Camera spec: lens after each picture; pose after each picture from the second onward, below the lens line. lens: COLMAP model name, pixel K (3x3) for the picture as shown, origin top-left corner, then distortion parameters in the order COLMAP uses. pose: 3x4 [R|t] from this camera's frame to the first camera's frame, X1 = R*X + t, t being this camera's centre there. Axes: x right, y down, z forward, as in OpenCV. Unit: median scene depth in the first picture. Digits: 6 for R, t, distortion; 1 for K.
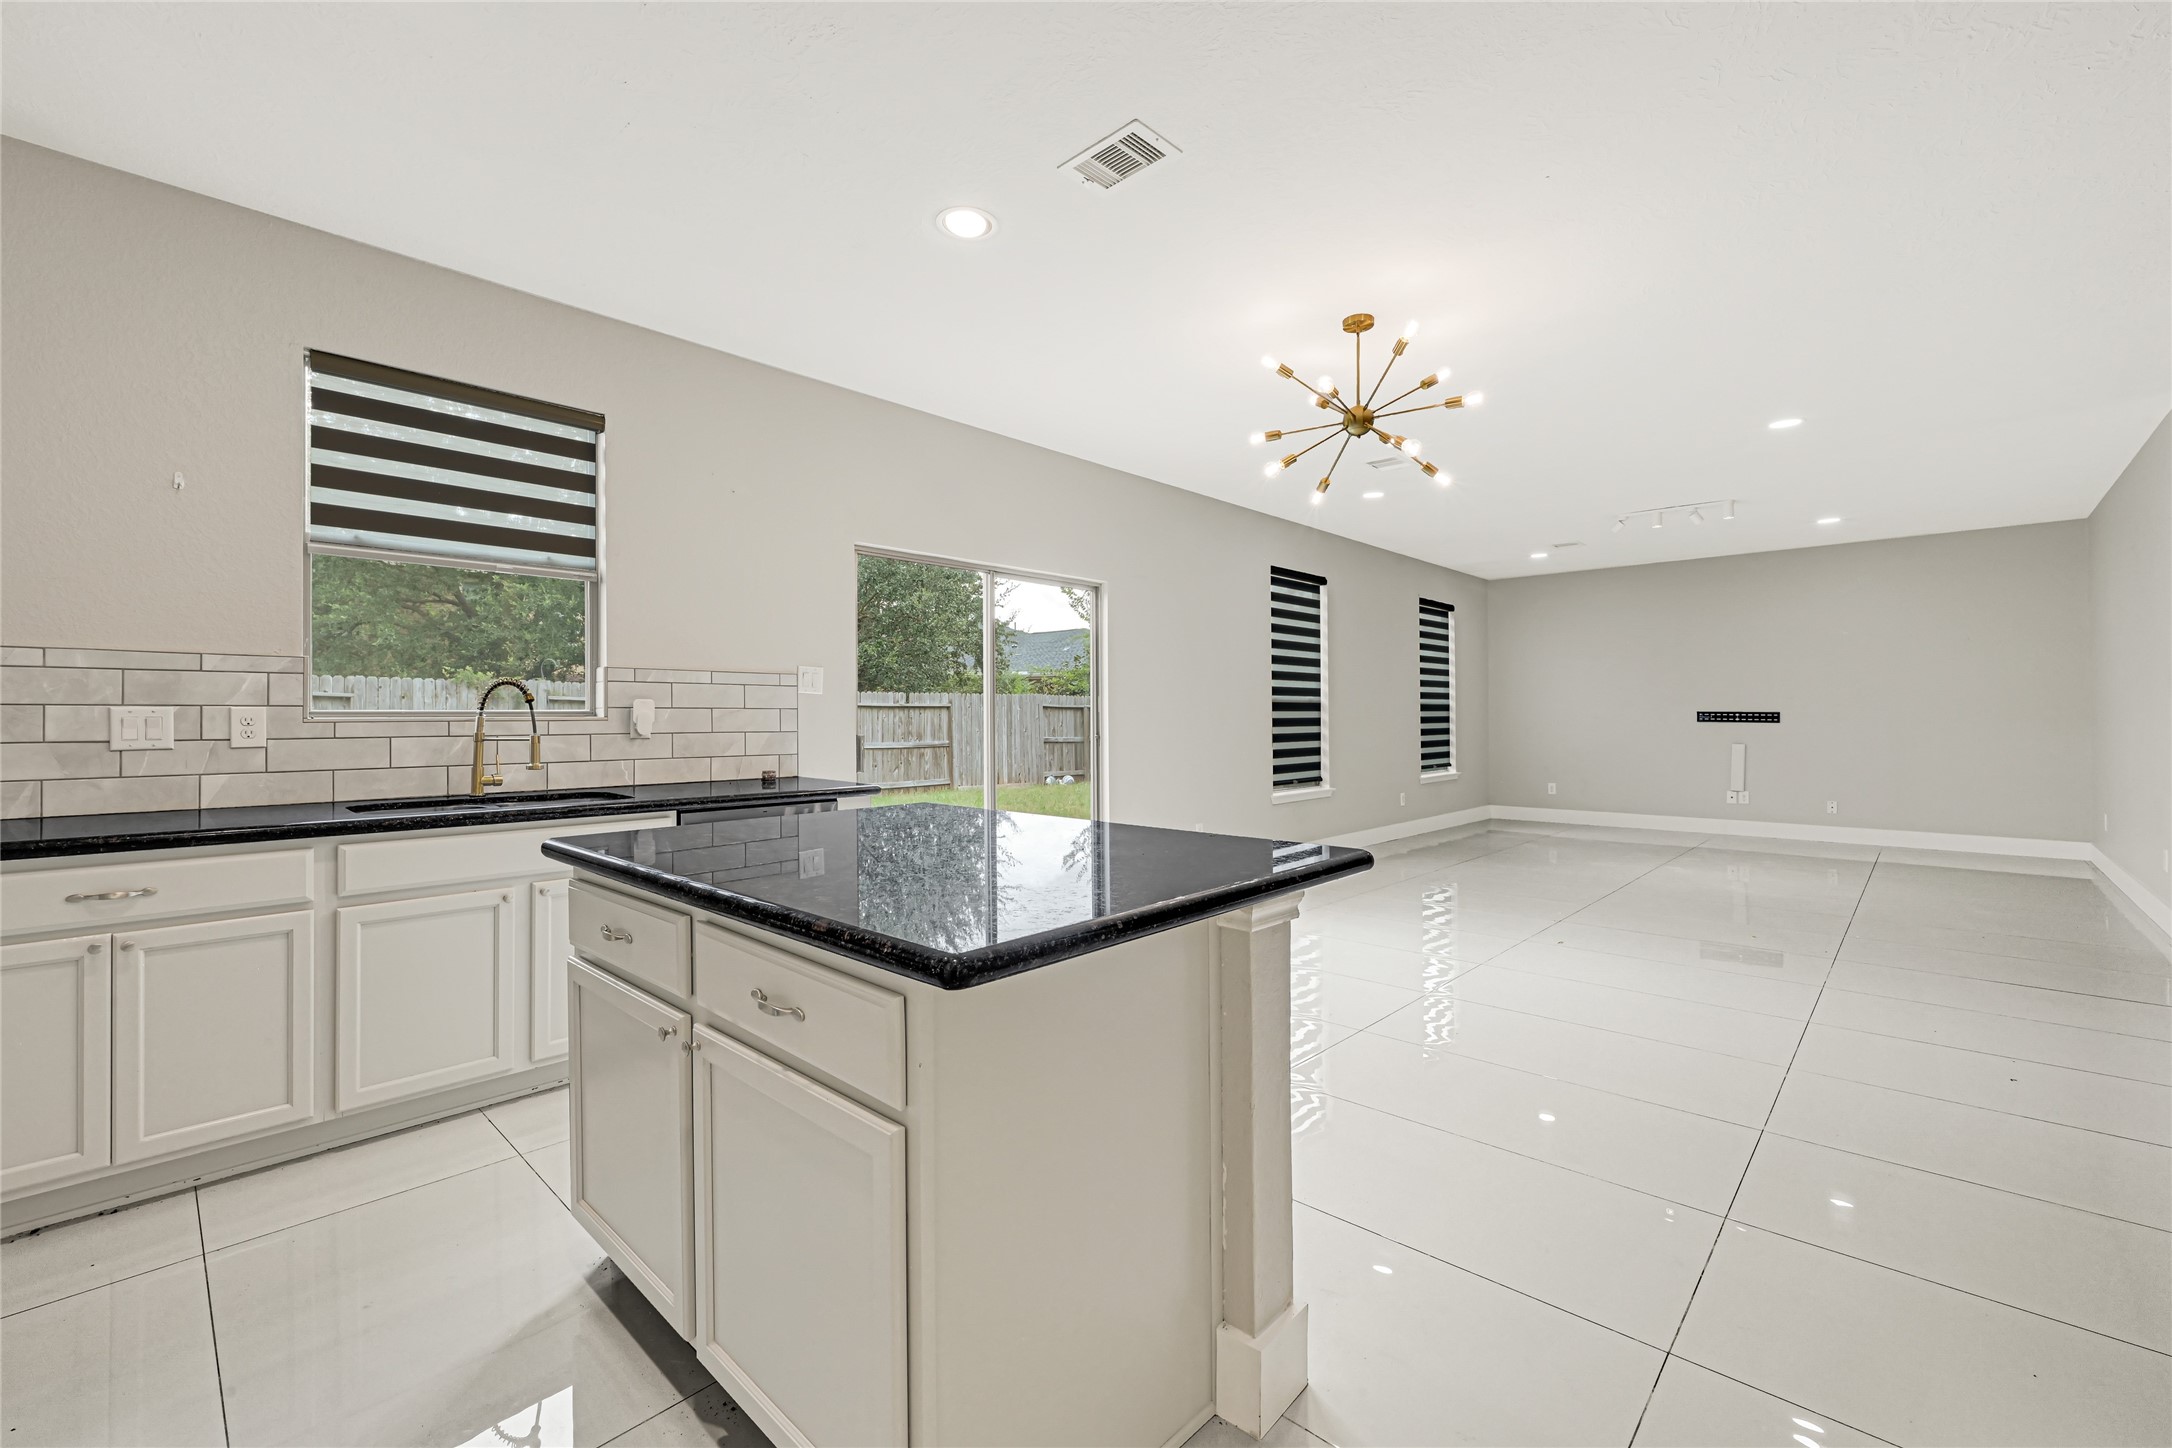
lens RADIAL K [[892.1, 0, 1089.0], [0, 892.1, 708.6], [0, 0, 1]] dist [0.000701, -0.000930]
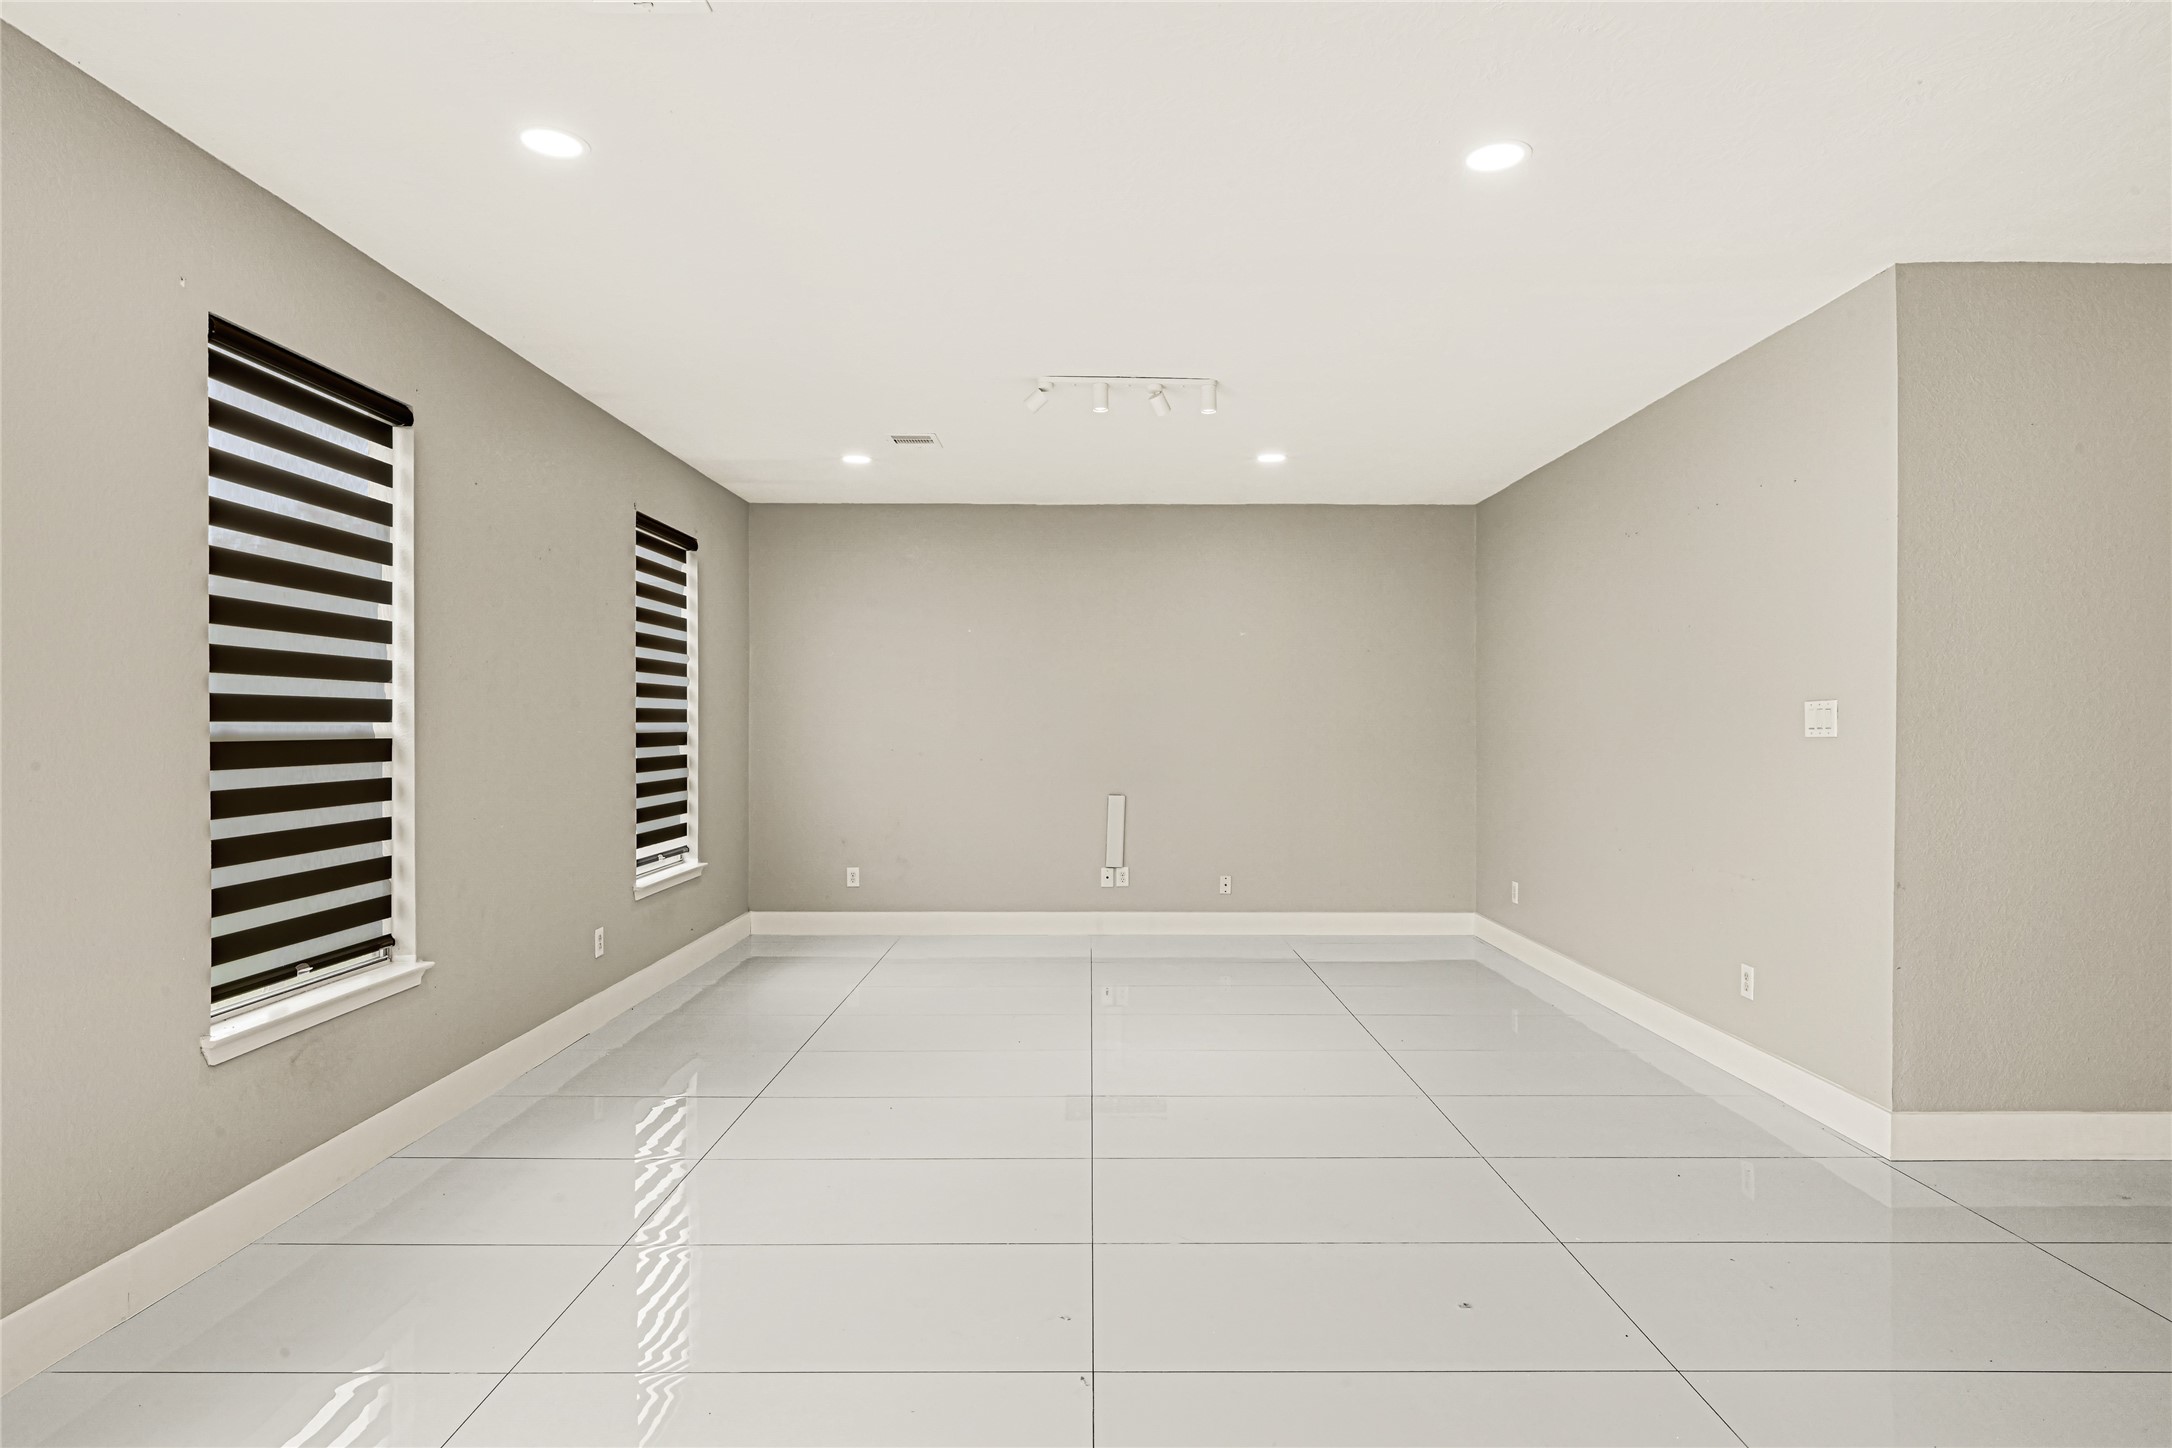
lens RADIAL K [[1161.8, 0, 1071.3], [0, 1161.8, 722.8], [0, 0, 1]] dist [0.000636, 0.000592]
pose [[0.729969, 0.005536, 0.683458, 0.232402], [-0.009869, 0.999948, 0.002441, -0.029434], [-0.683409, -0.008527, 0.729986, 0.773180]]
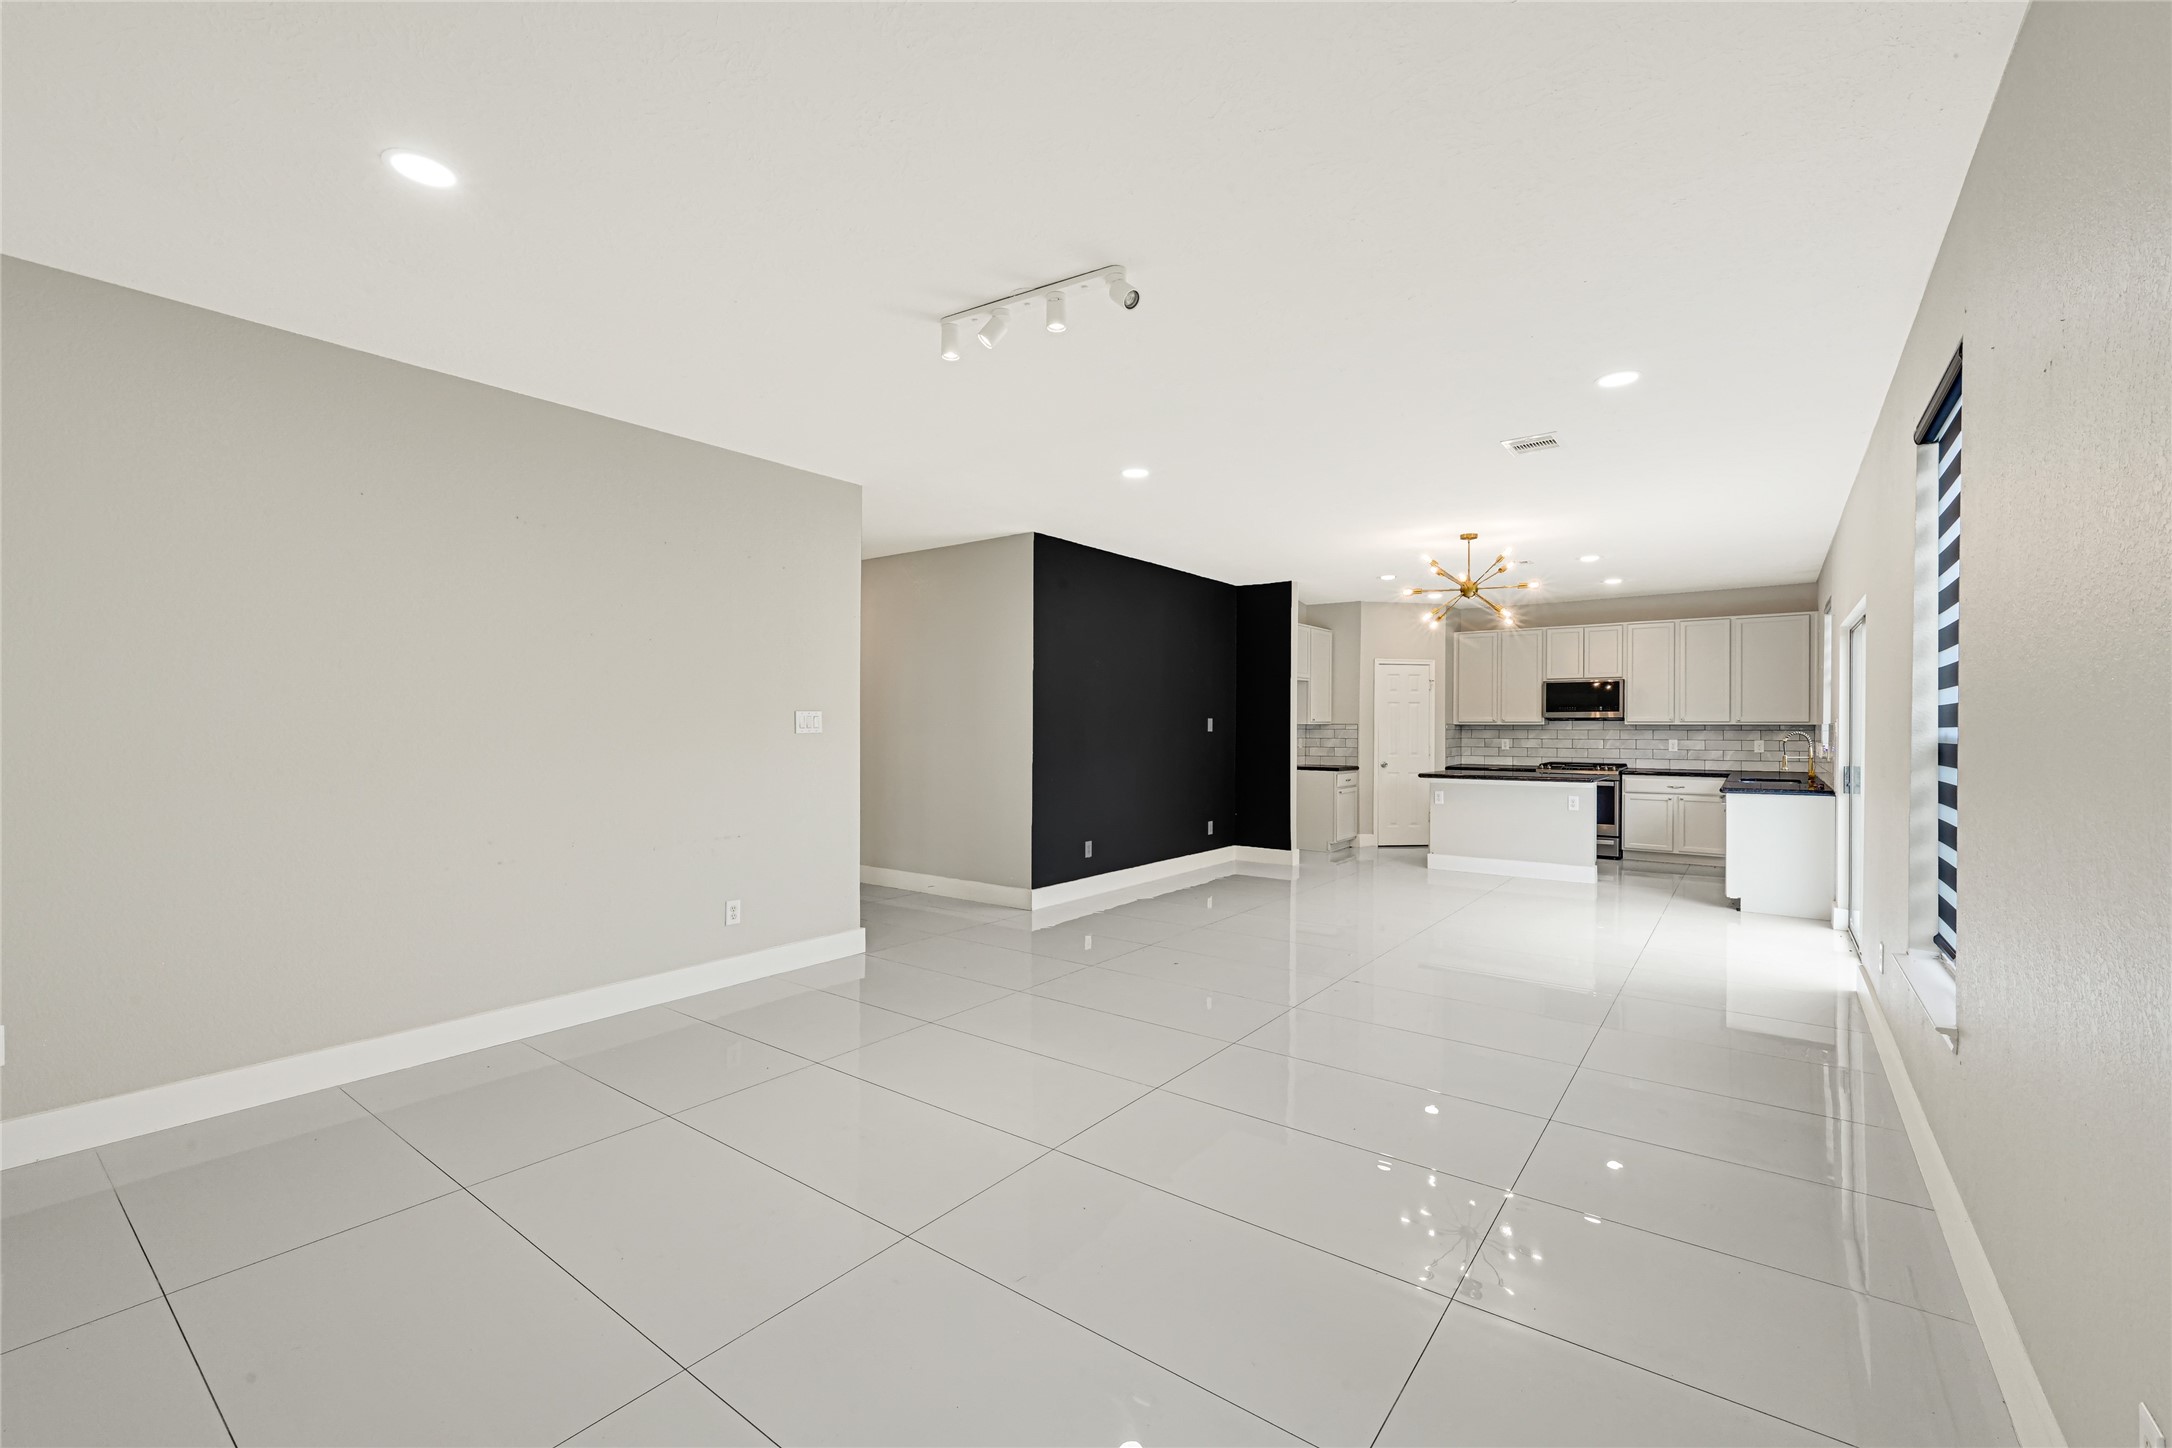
lens RADIAL K [[892.1, 0, 1089.1], [0, 892.1, 729.3], [0, 0, 1]] dist [0.000701, -0.000930]
pose [[-0.993325, 0.000362, -0.115348, 1.039642], [0.001045, 0.999982, -0.005866, -0.019959], [0.115344, -0.005947, -0.993308, 2.191168]]
